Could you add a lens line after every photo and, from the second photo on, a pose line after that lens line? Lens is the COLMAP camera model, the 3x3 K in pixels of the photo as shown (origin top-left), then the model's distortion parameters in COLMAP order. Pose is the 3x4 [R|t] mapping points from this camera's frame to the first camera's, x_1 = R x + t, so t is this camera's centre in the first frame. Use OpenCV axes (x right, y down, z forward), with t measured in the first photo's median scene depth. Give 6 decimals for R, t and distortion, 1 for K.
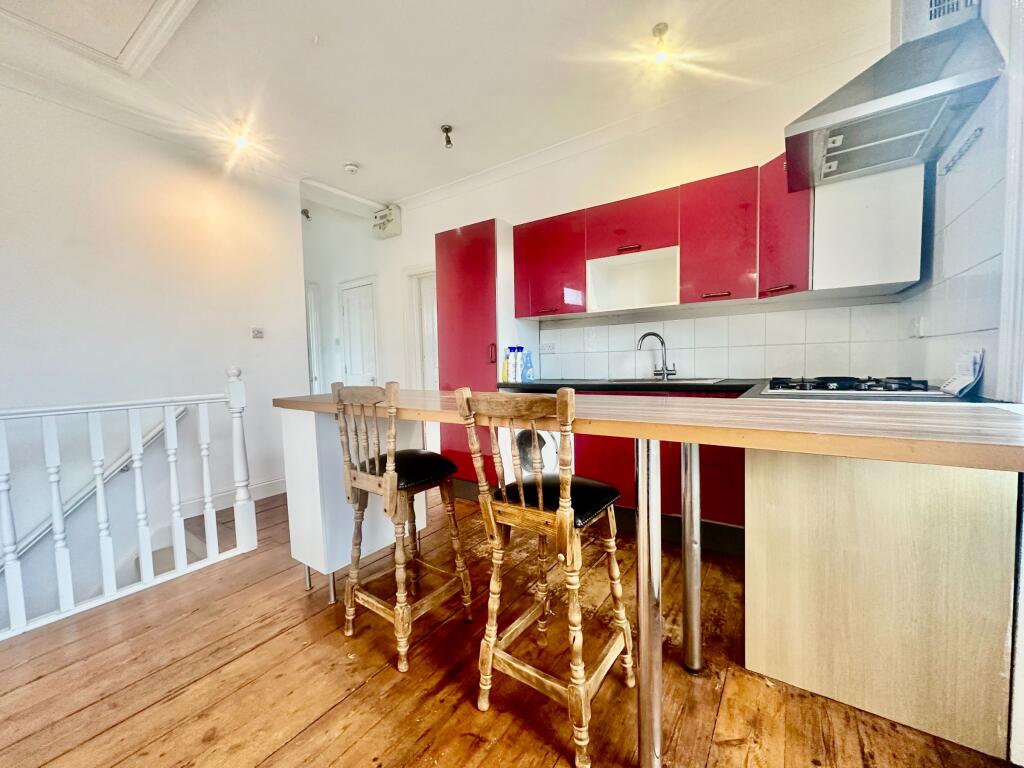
lens RADIAL K [[408.1, 0, 512.0], [0, 408.1, 384.0], [0, 0, 1]] dist [-0.000855, 0.000185]
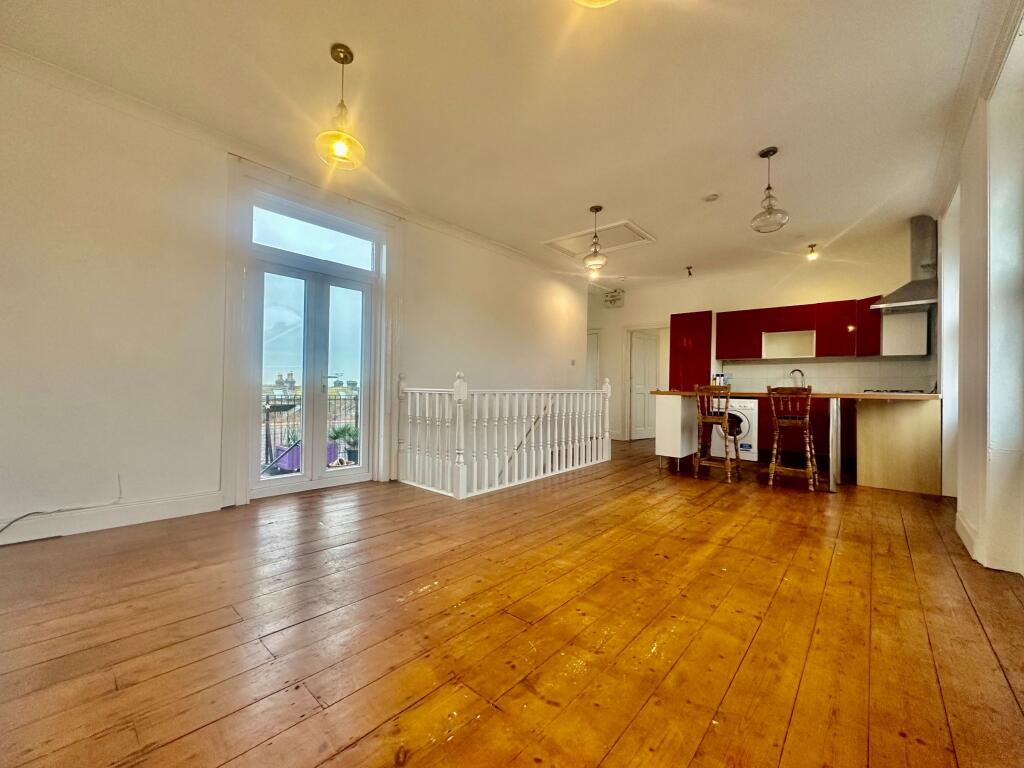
lens RADIAL K [[408.1, 0, 512.0], [0, 408.1, 384.0], [0, 0, 1]] dist [-0.000855, 0.000185]
pose [[0.991992, 0.039307, -0.120030, -0.847599], [-0.046709, 0.997135, -0.059491, 0.137011], [0.117348, 0.064621, 0.990986, -1.215132]]
